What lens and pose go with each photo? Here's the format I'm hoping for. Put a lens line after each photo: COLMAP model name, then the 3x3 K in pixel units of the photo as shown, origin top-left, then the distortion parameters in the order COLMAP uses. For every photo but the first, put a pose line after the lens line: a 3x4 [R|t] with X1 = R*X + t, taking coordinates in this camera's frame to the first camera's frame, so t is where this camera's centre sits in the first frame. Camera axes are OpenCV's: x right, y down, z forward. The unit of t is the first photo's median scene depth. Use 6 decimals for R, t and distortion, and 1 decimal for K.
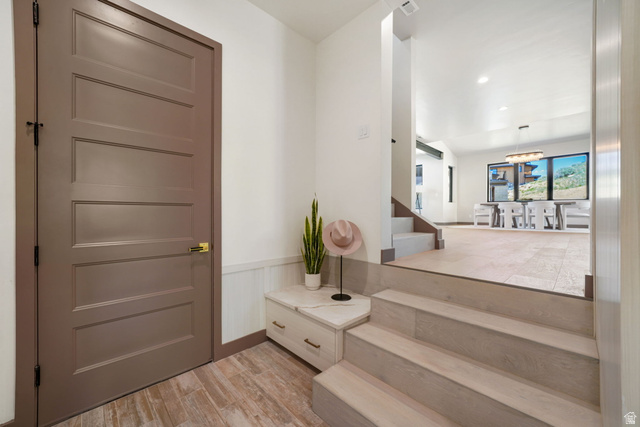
lens RADIAL K [[266.5, 0, 311.3], [0, 266.5, 215.2], [0, 0, 1]] dist [0.004164, 0.000277]
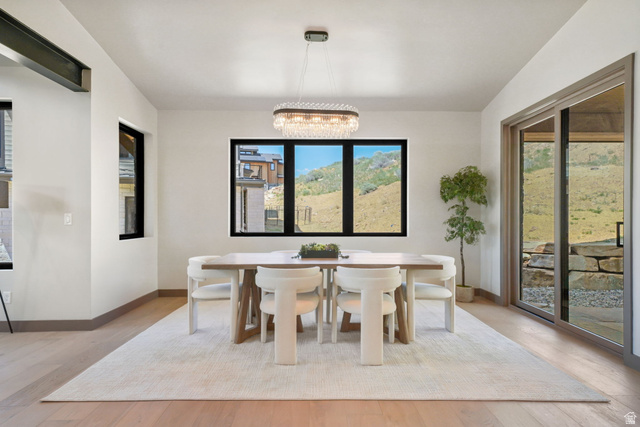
lens RADIAL K [[357.1, 0, 319.0], [0, 357.1, 213.4], [0, 0, 1]] dist [0.035305, 0.000300]
pose [[0.698101, 0.008186, 0.715952, 0.250842], [-0.002245, 0.999955, -0.009244, -0.051120], [-0.715996, 0.004846, 0.698088, 0.362652]]
